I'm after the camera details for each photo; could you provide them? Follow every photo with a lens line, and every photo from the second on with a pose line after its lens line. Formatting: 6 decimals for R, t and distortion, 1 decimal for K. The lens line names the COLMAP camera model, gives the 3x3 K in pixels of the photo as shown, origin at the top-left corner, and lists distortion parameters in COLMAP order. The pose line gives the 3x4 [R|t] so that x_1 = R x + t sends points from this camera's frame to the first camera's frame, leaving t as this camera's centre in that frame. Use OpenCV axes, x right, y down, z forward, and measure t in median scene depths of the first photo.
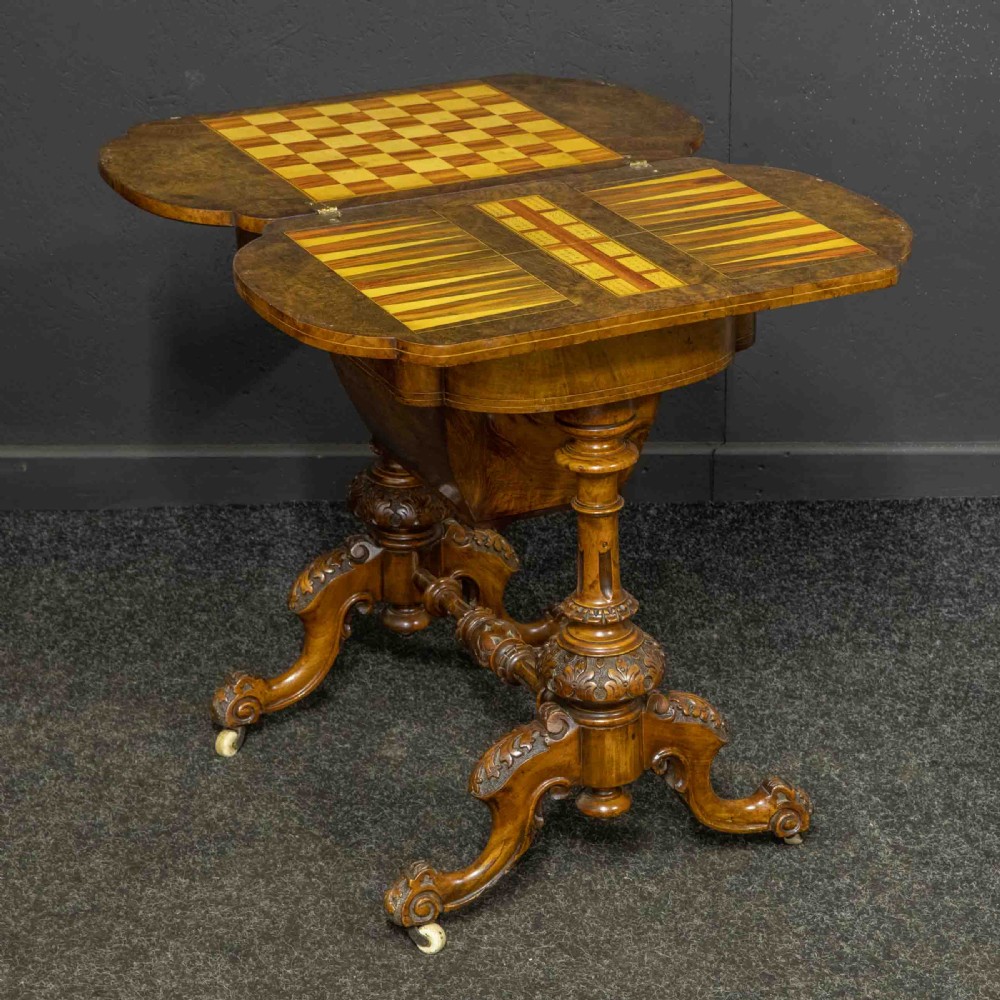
lens RADIAL K [[2522.2, 0, 552.6], [0, 2522.2, 482.1], [0, 0, 1]] dist [0.123966, 0.208858]
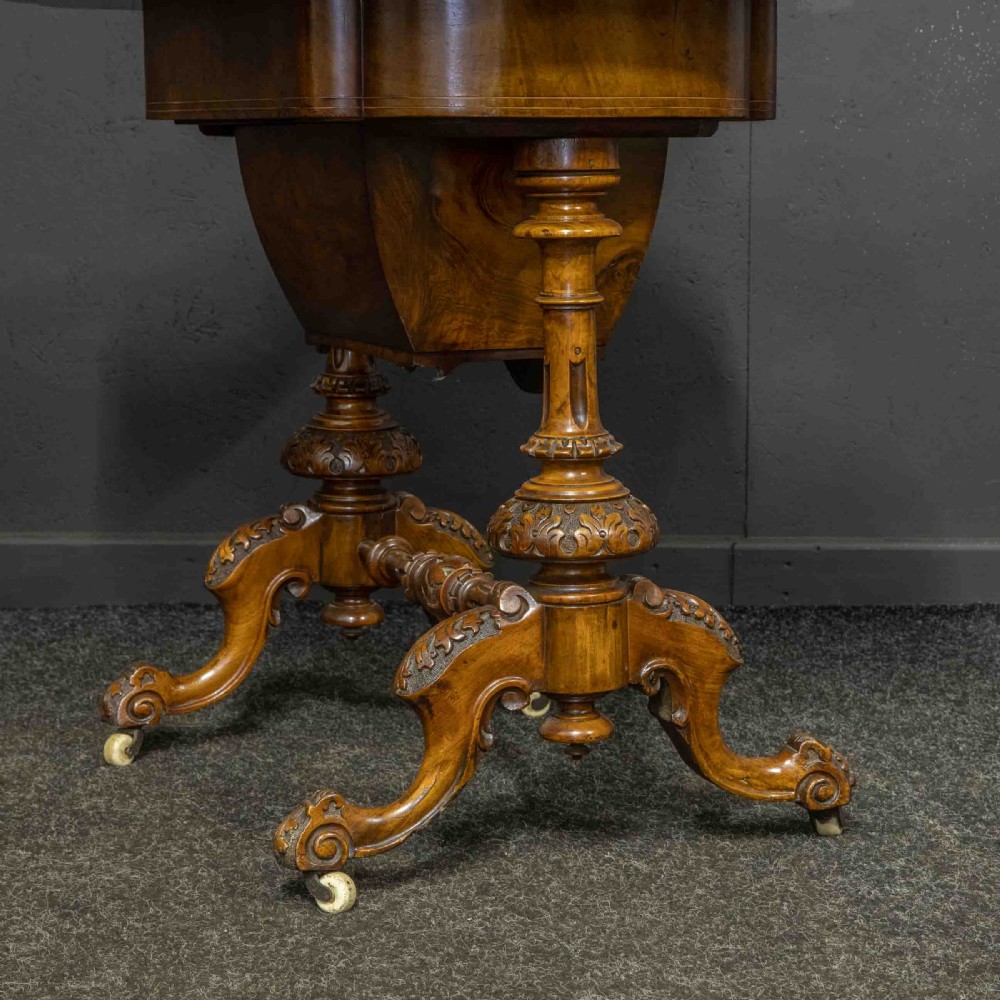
lens RADIAL K [[2173.8, 0, 553.8], [0, 2173.8, 567.2], [0, 0, 1]] dist [0.103191, 0.155040]
pose [[0.999504, 0.012102, -0.029079, 0.031218], [-0.018359, 0.974031, -0.225669, 0.221210], [0.025593, 0.226091, 0.973770, 0.350240]]
